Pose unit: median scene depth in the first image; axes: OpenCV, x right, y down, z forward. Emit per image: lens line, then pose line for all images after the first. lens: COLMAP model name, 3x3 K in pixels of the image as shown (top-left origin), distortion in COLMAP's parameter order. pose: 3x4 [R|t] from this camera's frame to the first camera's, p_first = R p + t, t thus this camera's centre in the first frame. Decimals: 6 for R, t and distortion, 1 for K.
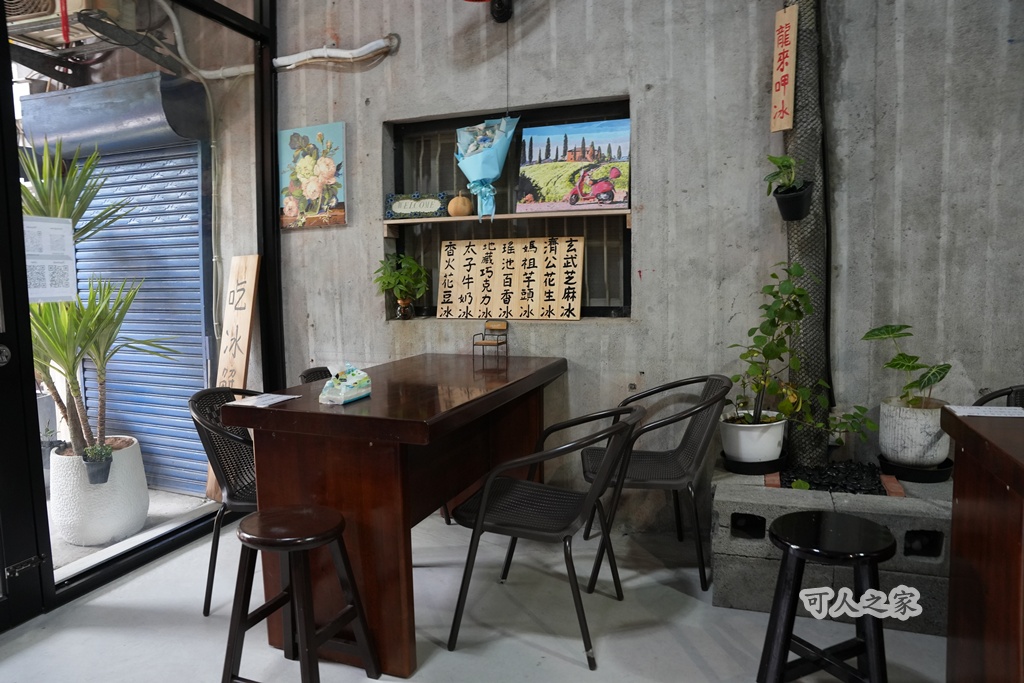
lens RADIAL K [[700.7, 0, 510.7], [0, 700.7, 359.3], [0, 0, 1]] dist [-0.137854, 0.107754]
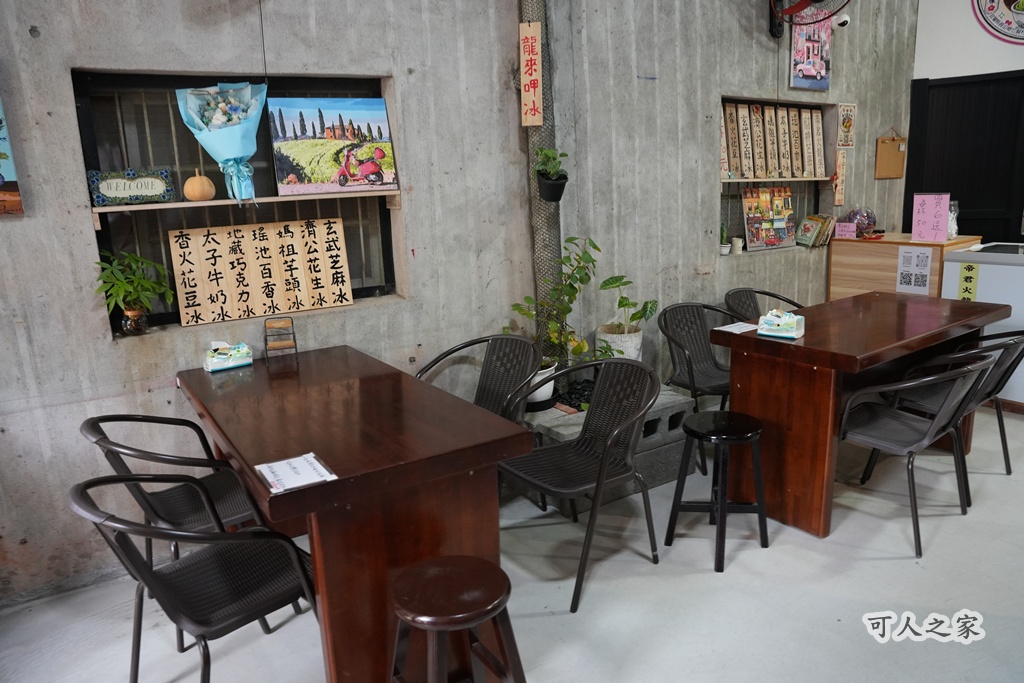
lens RADIAL K [[700.7, 0, 510.7], [0, 700.7, 359.3], [0, 0, 1]] dist [-0.137854, 0.107754]
pose [[0.609106, -0.198463, 0.767856, -0.549255], [0.133534, 0.980025, 0.147374, -0.097880], [-0.781766, 0.012769, 0.623441, 0.230429]]
